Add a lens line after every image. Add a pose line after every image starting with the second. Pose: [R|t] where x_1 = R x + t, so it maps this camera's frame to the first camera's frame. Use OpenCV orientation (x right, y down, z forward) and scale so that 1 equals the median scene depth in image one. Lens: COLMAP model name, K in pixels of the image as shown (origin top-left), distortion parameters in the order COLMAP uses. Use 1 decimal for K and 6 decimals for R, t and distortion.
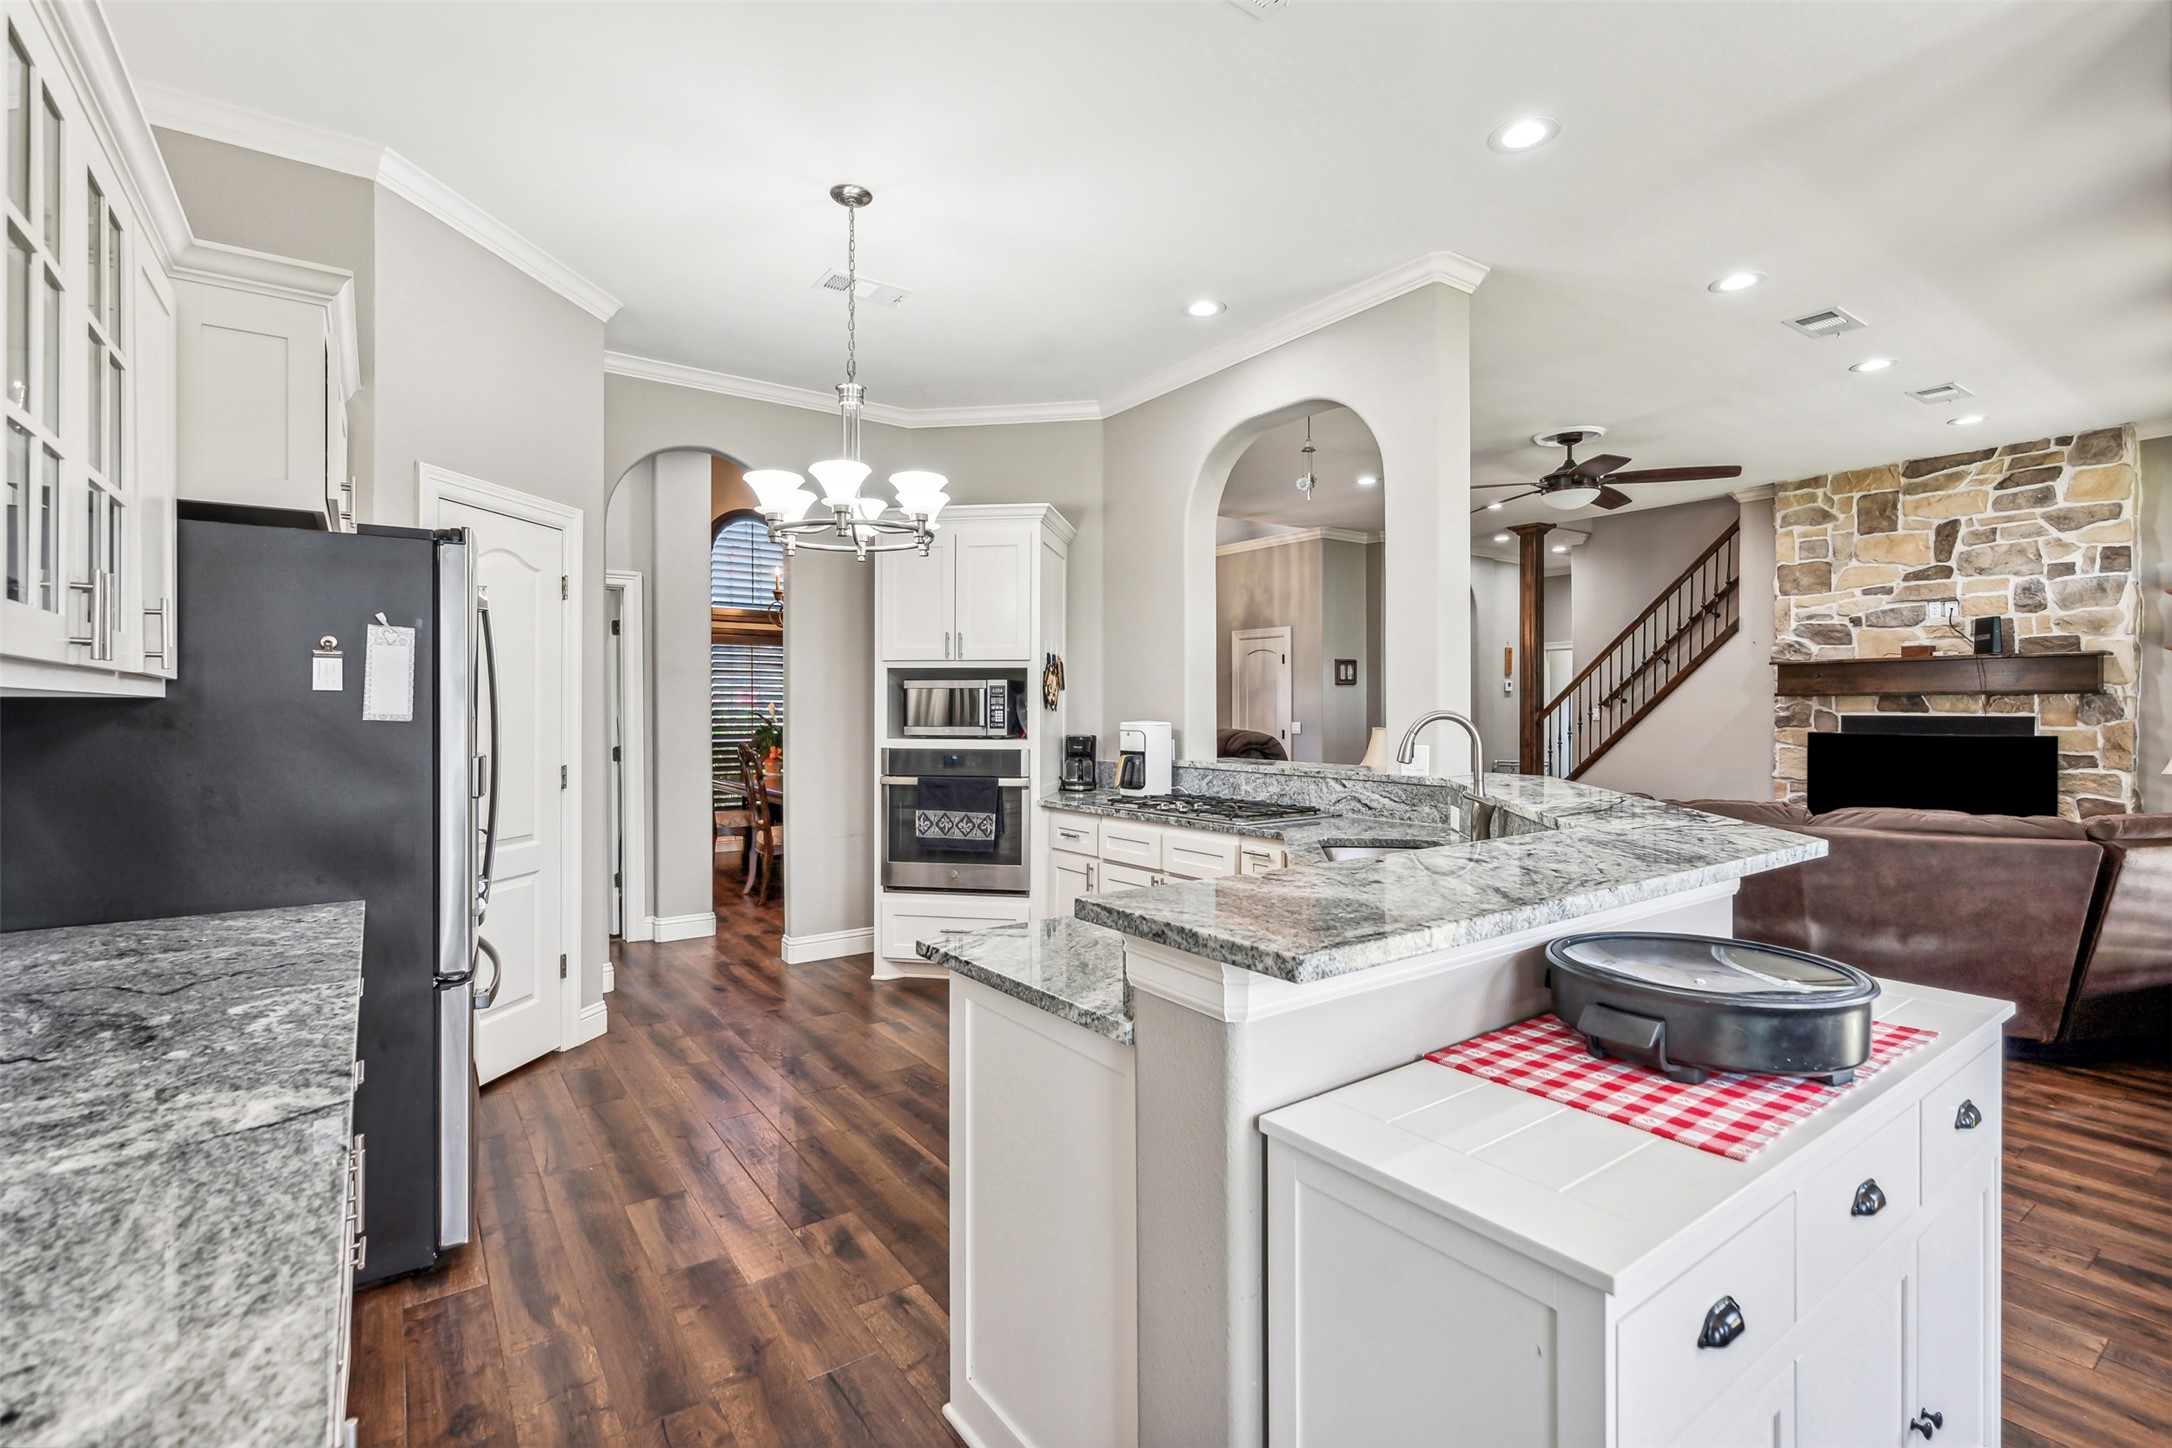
lens RADIAL K [[978.5, 0, 1082.8], [0, 978.5, 709.5], [0, 0, 1]] dist [-0.009731, 0.003026]
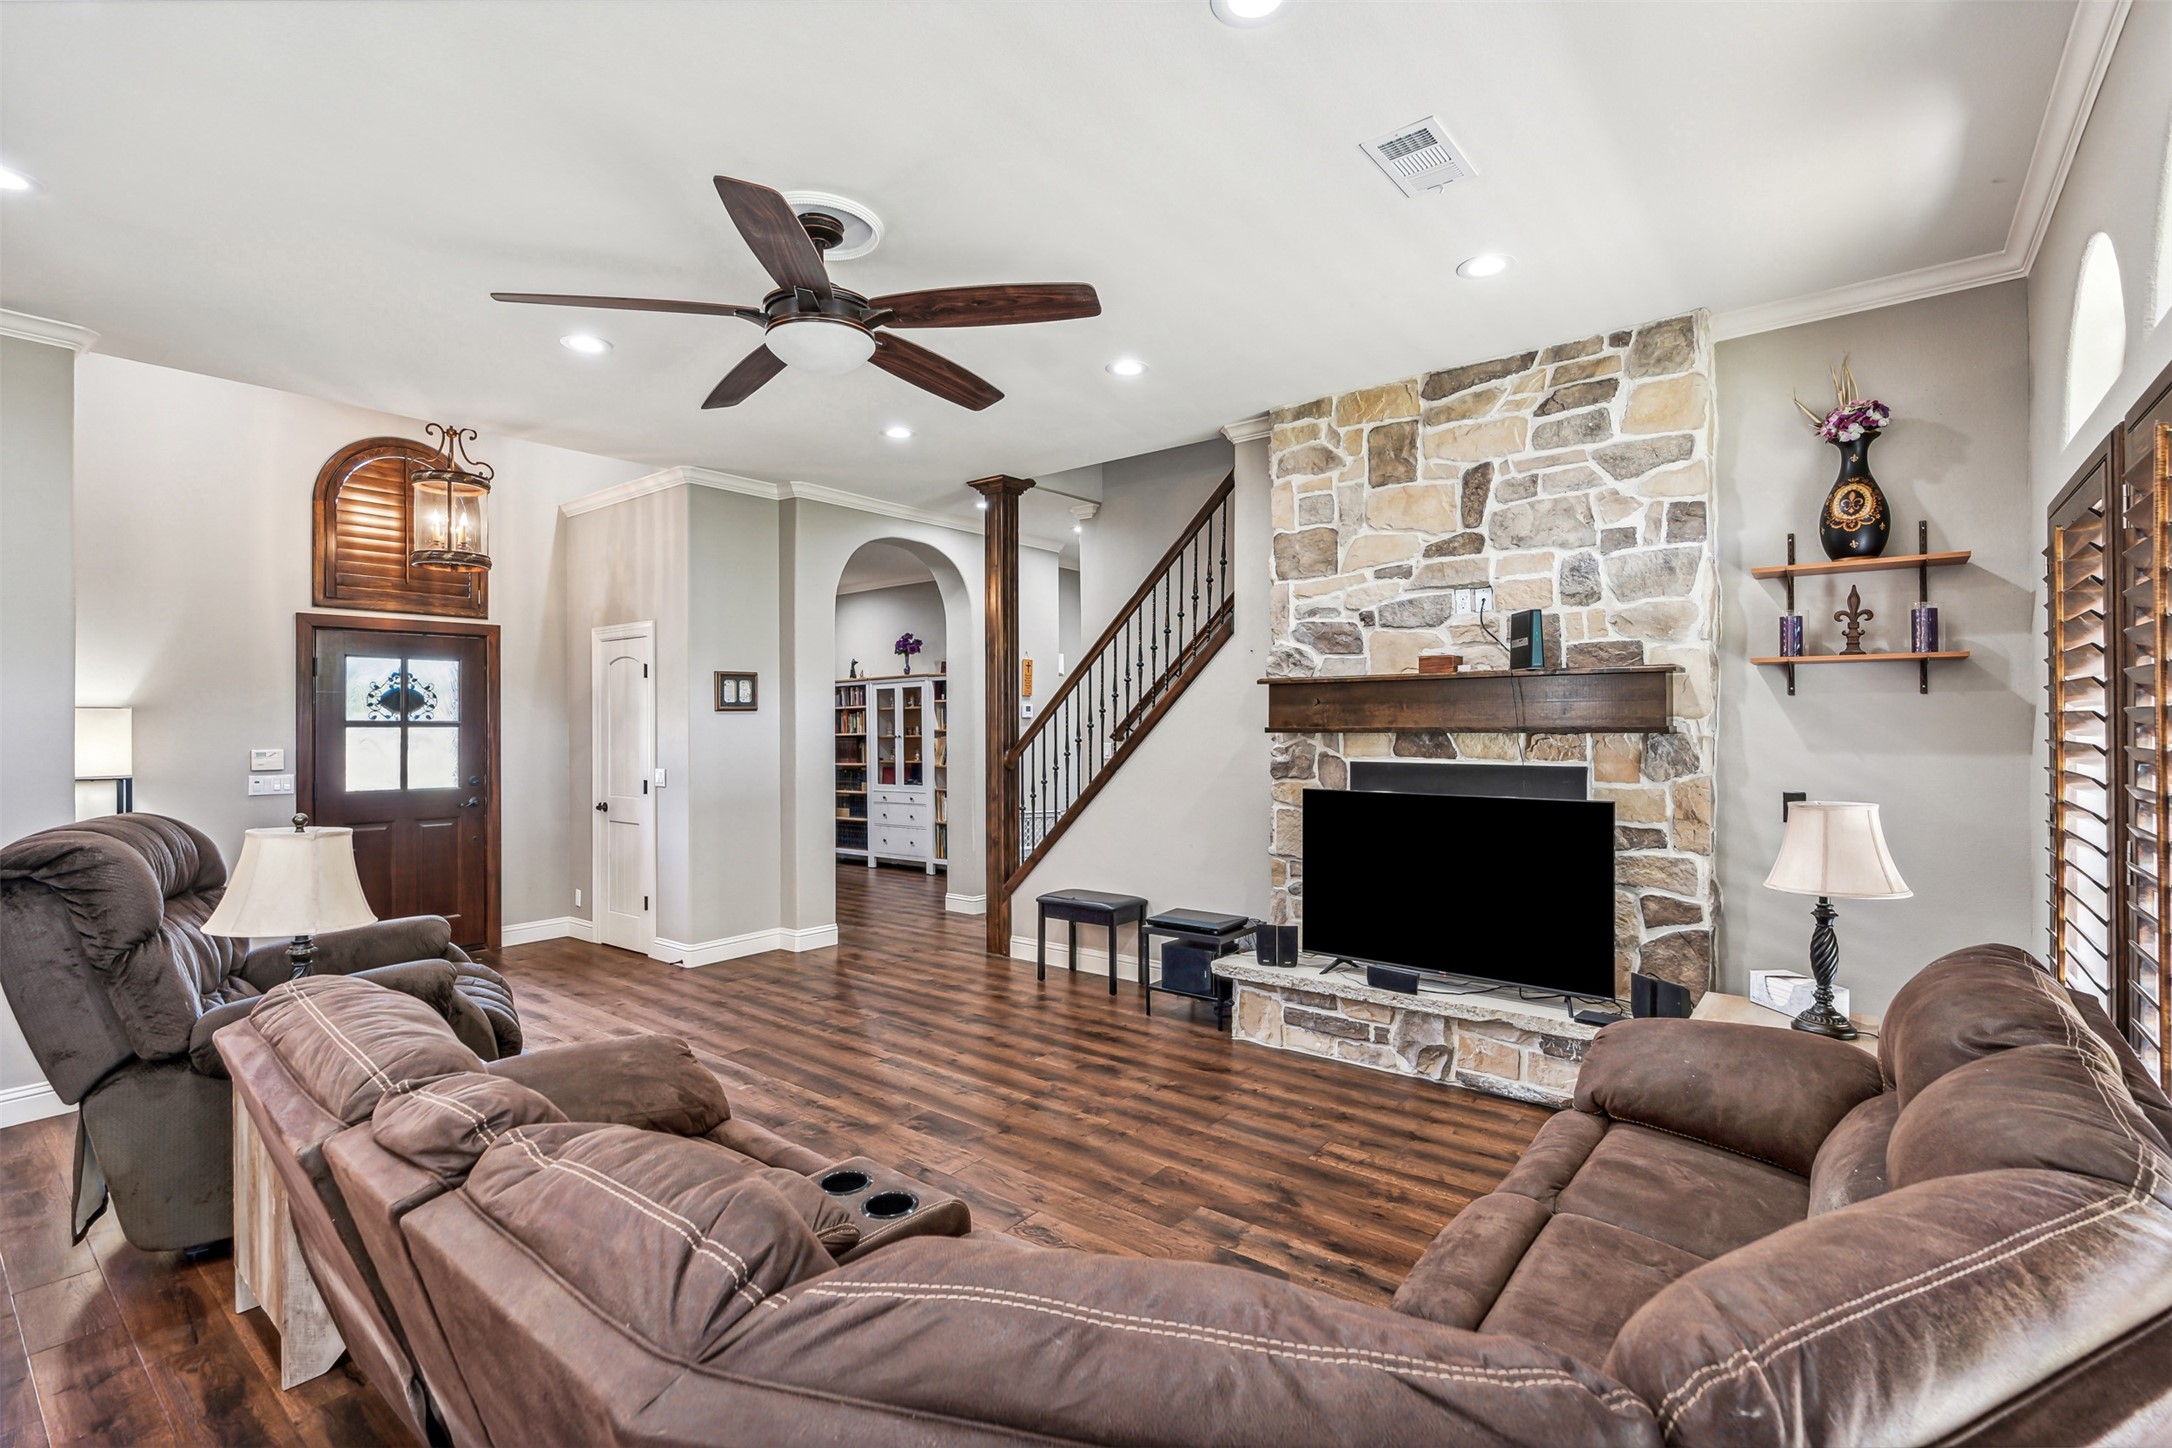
lens RADIAL K [[978.5, 0, 1086.7], [0, 978.5, 722.5], [0, 0, 1]] dist [-0.009731, 0.003026]
pose [[0.962388, -0.001287, 0.271677, 0.460881], [0.003238, 0.999972, -0.006732, -0.017867], [-0.271661, 0.007359, 0.962365, 0.444396]]
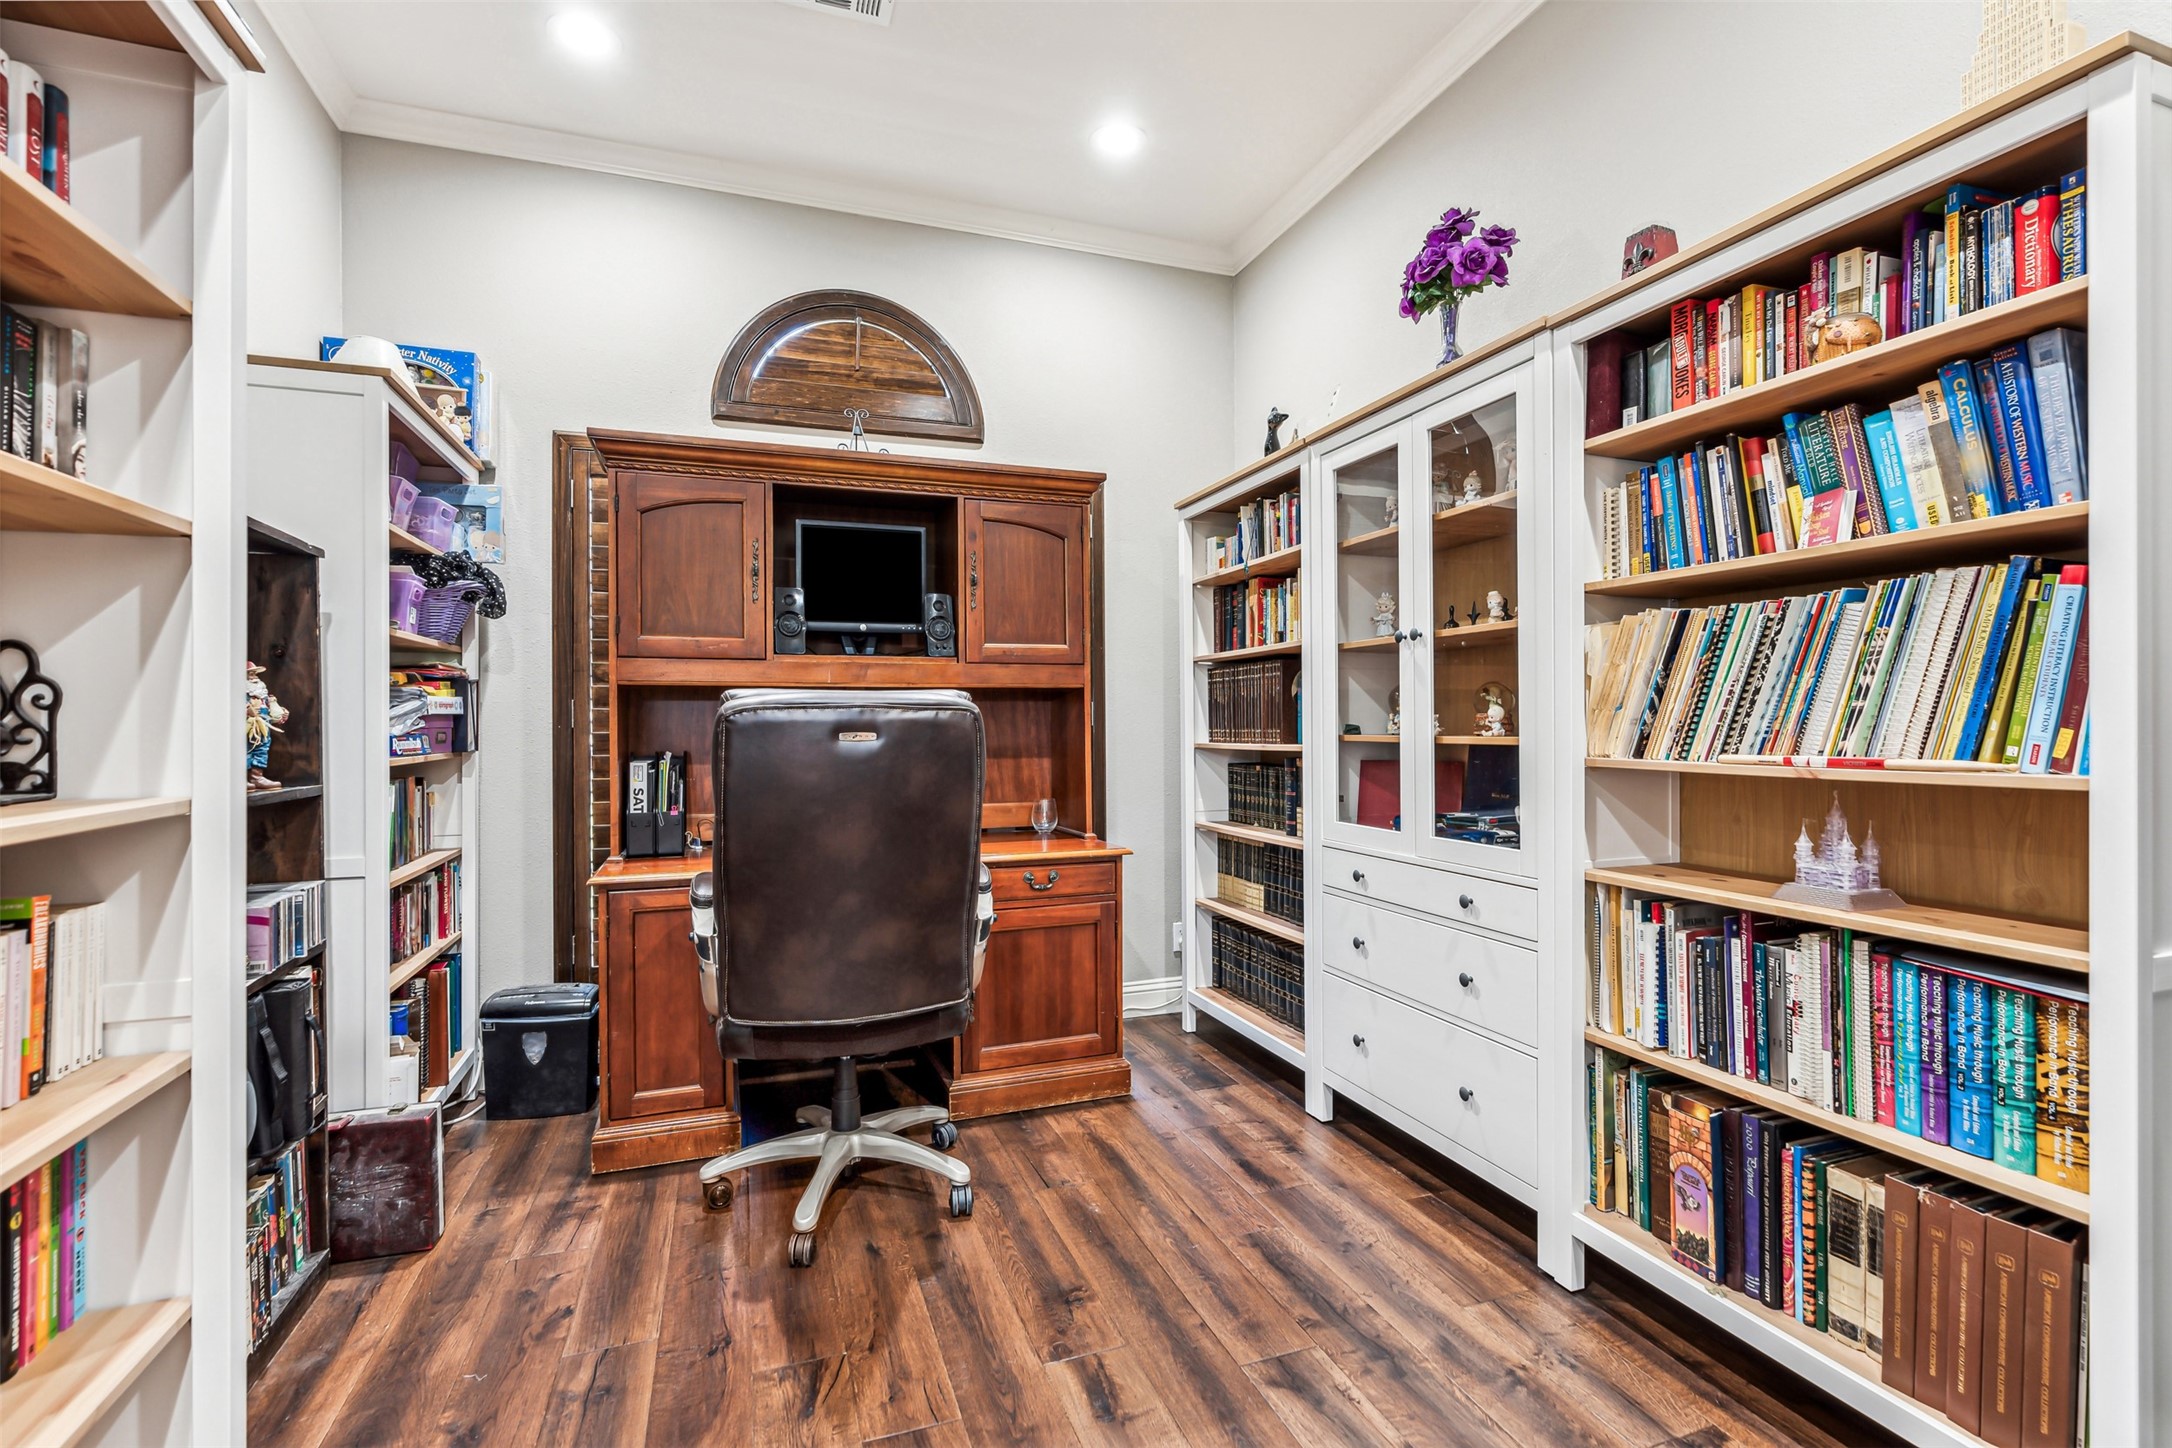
lens RADIAL K [[978.5, 0, 1085.5], [0, 978.5, 718.6], [0, 0, 1]] dist [-0.009731, 0.003026]
pose [[0.963721, 0.001437, -0.266910, 0.534031], [-0.002036, 0.999996, -0.001968, 0.011048], [0.266906, 0.002440, 0.963720, 1.203270]]
